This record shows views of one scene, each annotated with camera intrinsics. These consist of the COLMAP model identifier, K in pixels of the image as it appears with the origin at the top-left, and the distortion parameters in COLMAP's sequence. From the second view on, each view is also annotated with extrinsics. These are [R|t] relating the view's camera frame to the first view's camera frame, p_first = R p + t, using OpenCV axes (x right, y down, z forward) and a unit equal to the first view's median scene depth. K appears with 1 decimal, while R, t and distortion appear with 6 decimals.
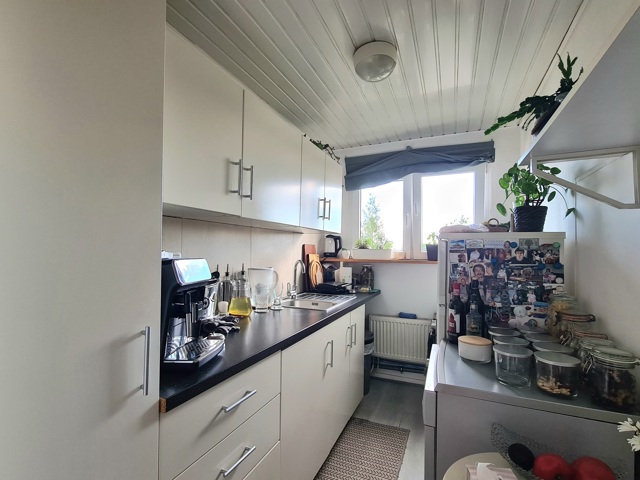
lens RADIAL K [[305.3, 0, 318.7], [0, 305.3, 247.8], [0, 0, 1]] dist [0.000238, 0.000160]
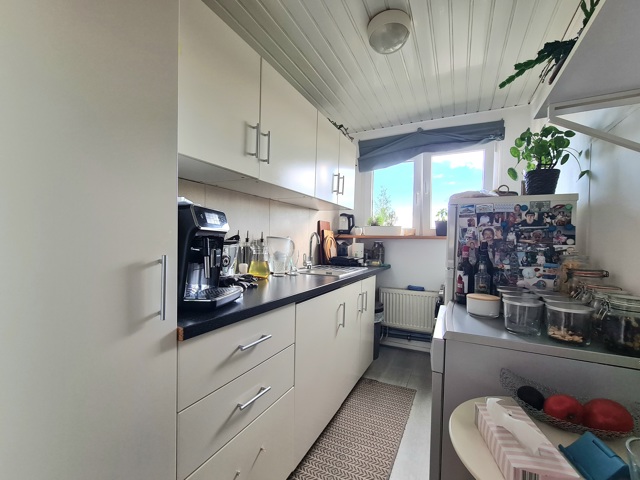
lens RADIAL K [[276.2, 0, 319.7], [0, 276.2, 247.3], [0, 0, 1]] dist [-0.001584, -0.000303]
pose [[0.998621, 0.008470, -0.051812, 0.007650], [-0.006784, 0.999444, 0.032638, 0.092396], [0.052059, -0.032242, 0.998123, 0.042918]]
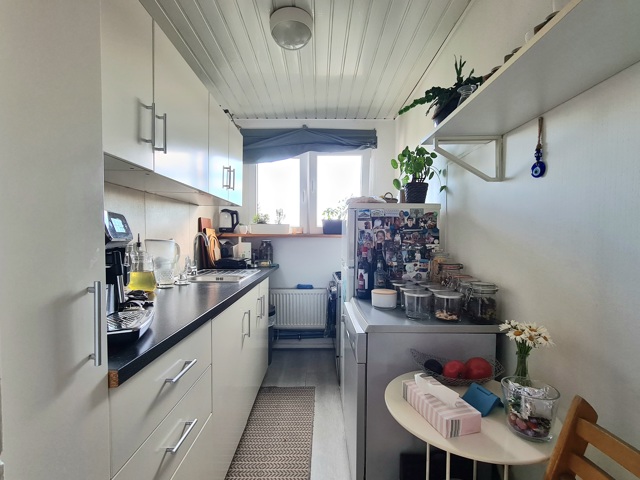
lens RADIAL K [[305.3, 0, 318.7], [0, 305.3, 247.8], [0, 0, 1]] dist [0.000238, 0.000160]
pose [[0.916598, -0.021552, 0.399229, -0.162483], [0.001568, 0.998732, 0.050317, 0.061687], [-0.399807, -0.045494, 0.915470, 0.019592]]
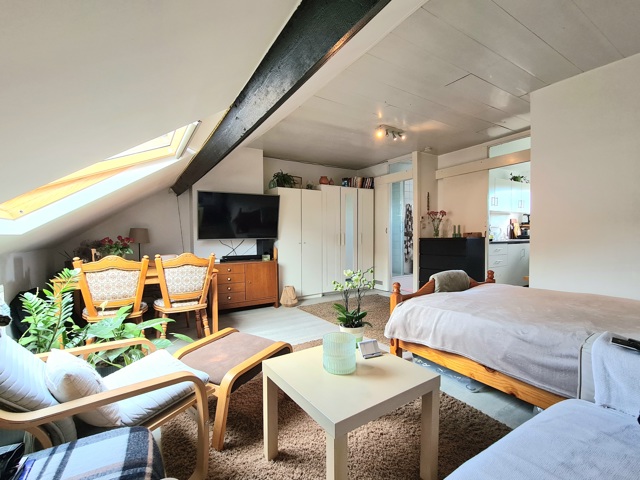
lens RADIAL K [[290.4, 0, 317.1], [0, 290.4, 247.9], [0, 0, 1]] dist [-0.000014, -0.000120]
pose [[0.822568, 0.003579, -0.568656, -0.008886], [0.026748, 0.998630, 0.044977, 0.130021], [0.568038, -0.052207, 0.821345, -3.066471]]
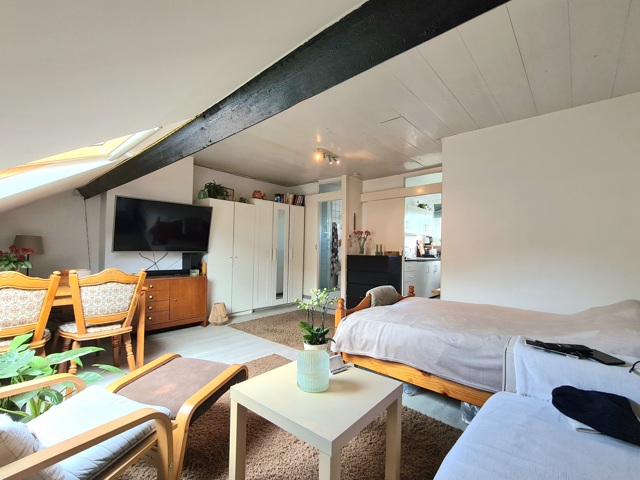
lens RADIAL K [[290.4, 0, 317.1], [0, 290.4, 247.9], [0, 0, 1]] dist [-0.000014, -0.000120]
pose [[0.949129, 0.002962, -0.314873, -0.148558], [-0.002720, 0.999996, 0.001210, 0.109708], [0.314875, -0.000292, 0.949133, -3.161884]]
